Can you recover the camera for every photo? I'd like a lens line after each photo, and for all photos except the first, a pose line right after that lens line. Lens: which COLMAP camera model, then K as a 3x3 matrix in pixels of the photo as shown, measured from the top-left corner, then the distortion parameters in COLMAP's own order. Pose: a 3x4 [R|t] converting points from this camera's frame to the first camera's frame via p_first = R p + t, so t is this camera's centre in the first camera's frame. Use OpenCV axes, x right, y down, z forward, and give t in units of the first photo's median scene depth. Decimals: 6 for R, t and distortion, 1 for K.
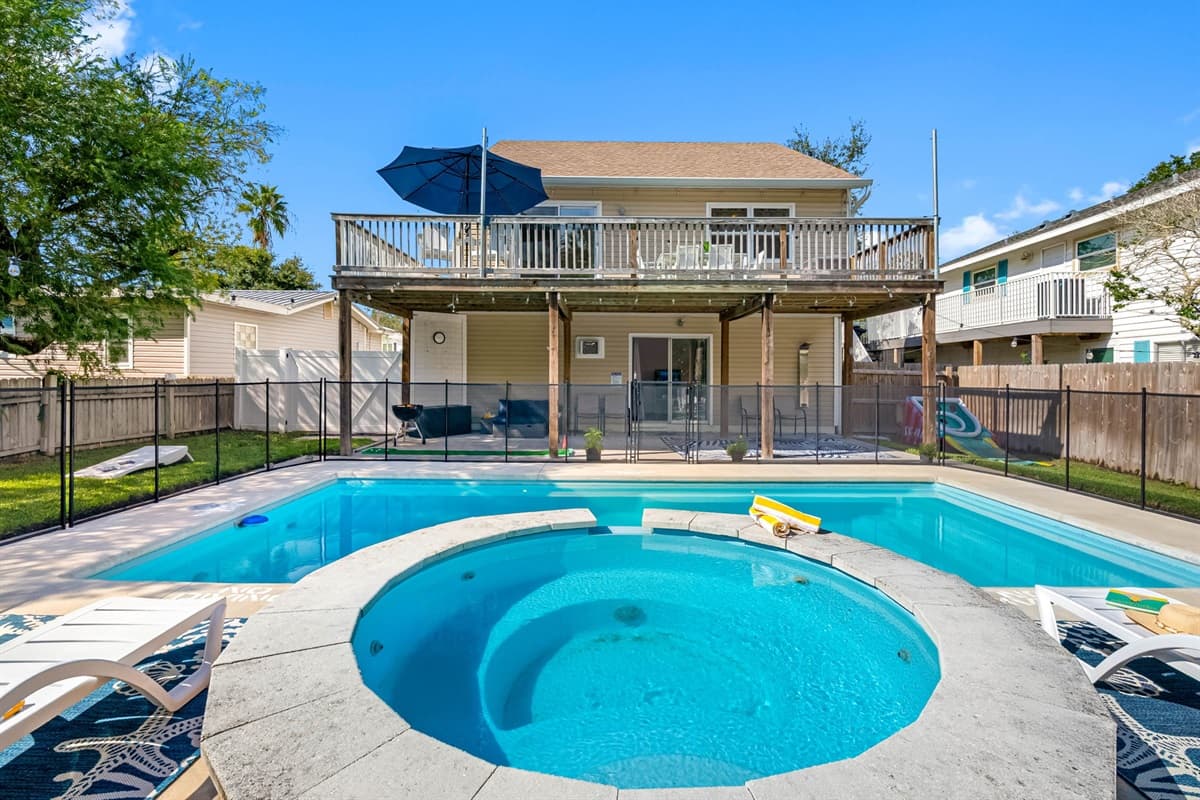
lens RADIAL K [[560.9, 0, 604.3], [0, 560.9, 403.7], [0, 0, 1]] dist [-0.003169, 0.002796]
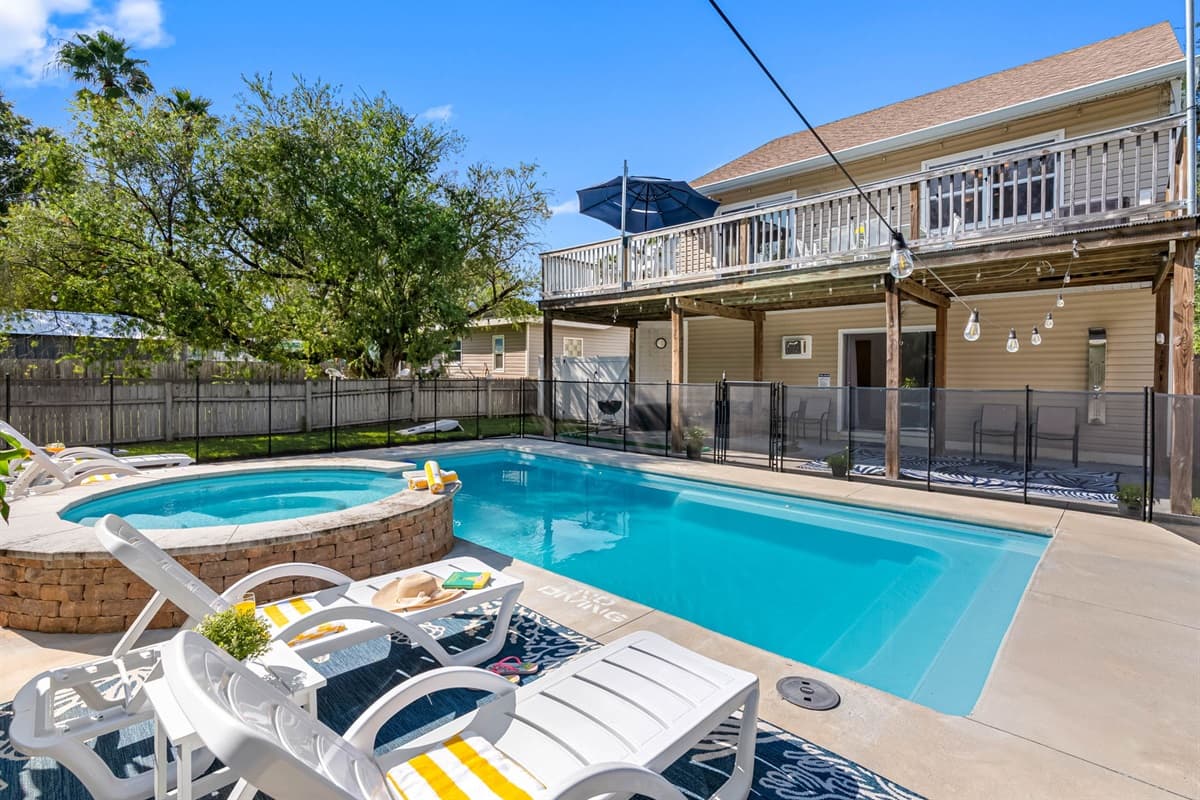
lens RADIAL K [[560.9, 0, 600.7], [0, 560.9, 423.5], [0, 0, 1]] dist [-0.003169, 0.002796]
pose [[0.725976, 0.057917, -0.685277, 0.482375], [-0.039257, 0.998313, 0.042785, 0.000139], [0.686599, -0.004159, 0.727024, 0.111280]]
